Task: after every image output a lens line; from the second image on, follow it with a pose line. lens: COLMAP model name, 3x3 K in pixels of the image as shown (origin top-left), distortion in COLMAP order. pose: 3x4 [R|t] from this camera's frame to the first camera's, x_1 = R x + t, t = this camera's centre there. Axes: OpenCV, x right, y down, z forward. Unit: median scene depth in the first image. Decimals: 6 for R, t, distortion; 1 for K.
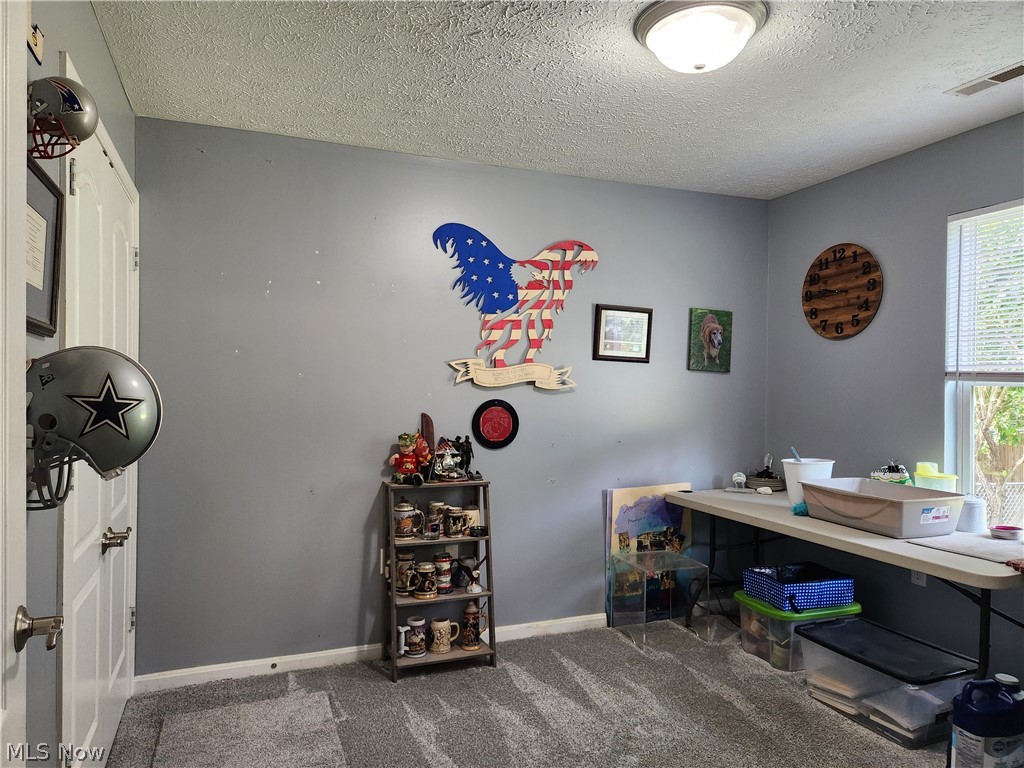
lens RADIAL K [[684.6, 0, 515.5], [0, 684.6, 384.1], [0, 0, 1]] dist [0.084693, -0.077026]
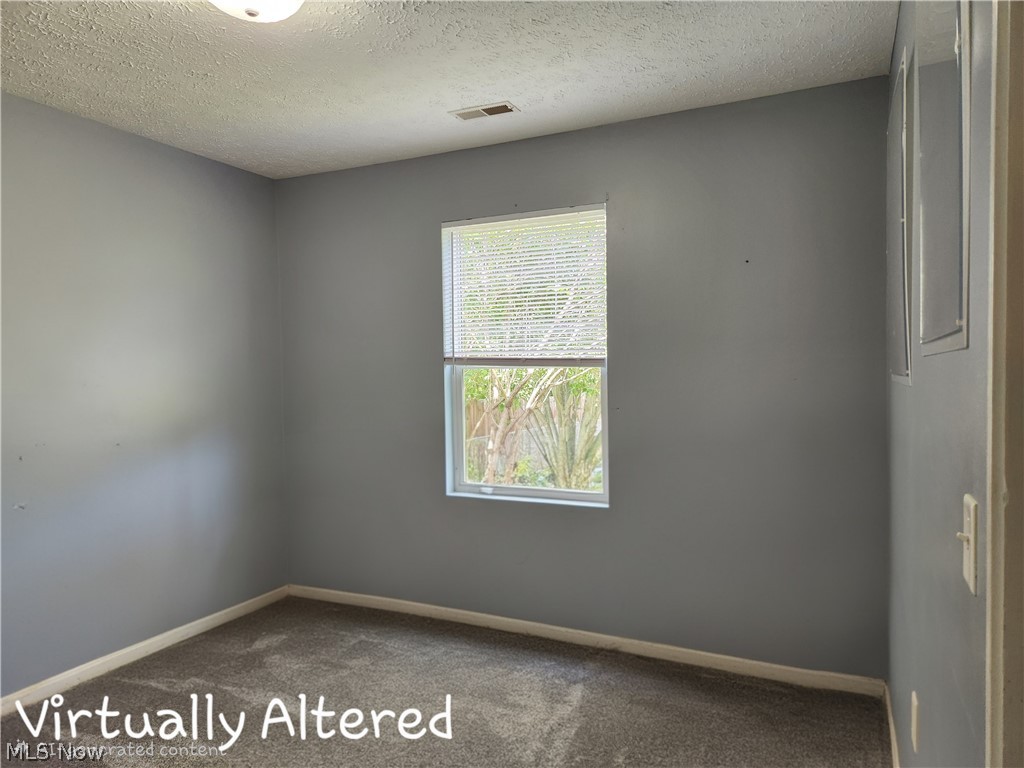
lens RADIAL K [[684.6, 0, 515.5], [0, 684.6, 384.1], [0, 0, 1]] dist [0.084693, -0.077026]
pose [[0.728965, -0.031035, 0.683847, -0.084220], [0.016337, 0.999476, 0.027945, -0.003139], [-0.684356, -0.009199, 0.729090, 0.087830]]
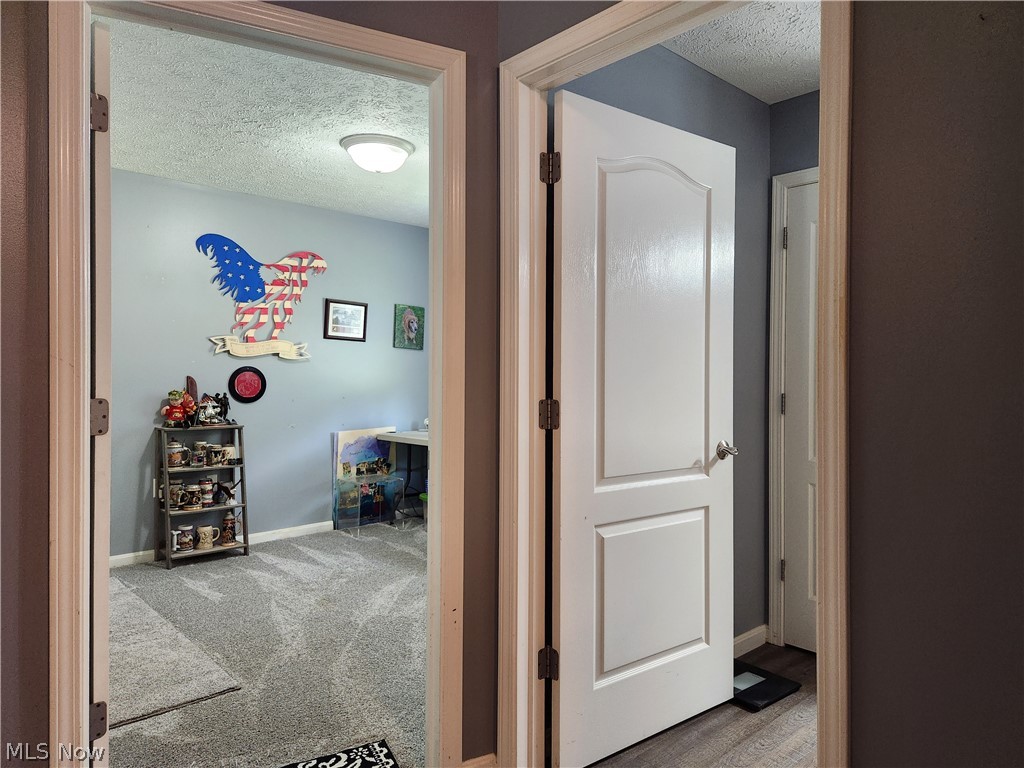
lens RADIAL K [[677.0, 0, 514.5], [0, 677.0, 377.0], [0, 0, 1]] dist [0.083228, -0.092275]
pose [[0.933722, -0.002420, 0.357990, -0.020830], [-0.000805, 0.999960, 0.008858, 0.031687], [-0.357997, -0.008559, 0.933683, -0.451756]]
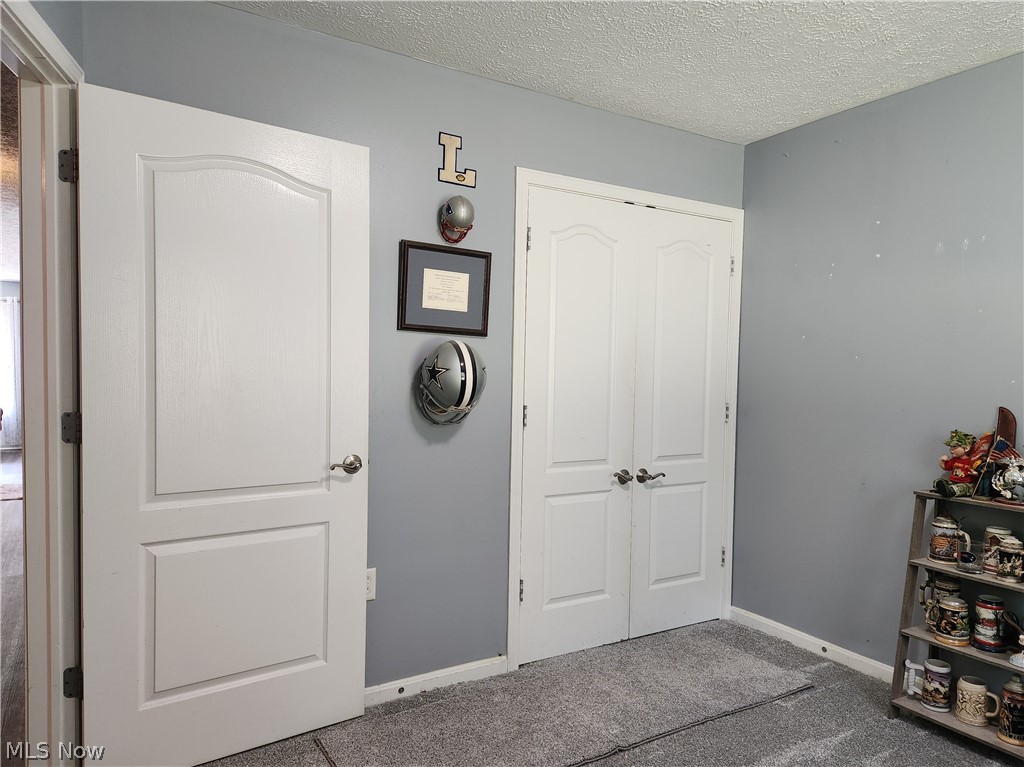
lens RADIAL K [[698.0, 0, 509.4], [0, 698.0, 382.1], [0, 0, 1]] dist [0.078429, -0.062674]
pose [[0.190970, 0.019427, -0.981404, 0.513560], [-0.014536, 0.999750, 0.016961, 0.009623], [0.981488, 0.011026, 0.191204, 0.328115]]
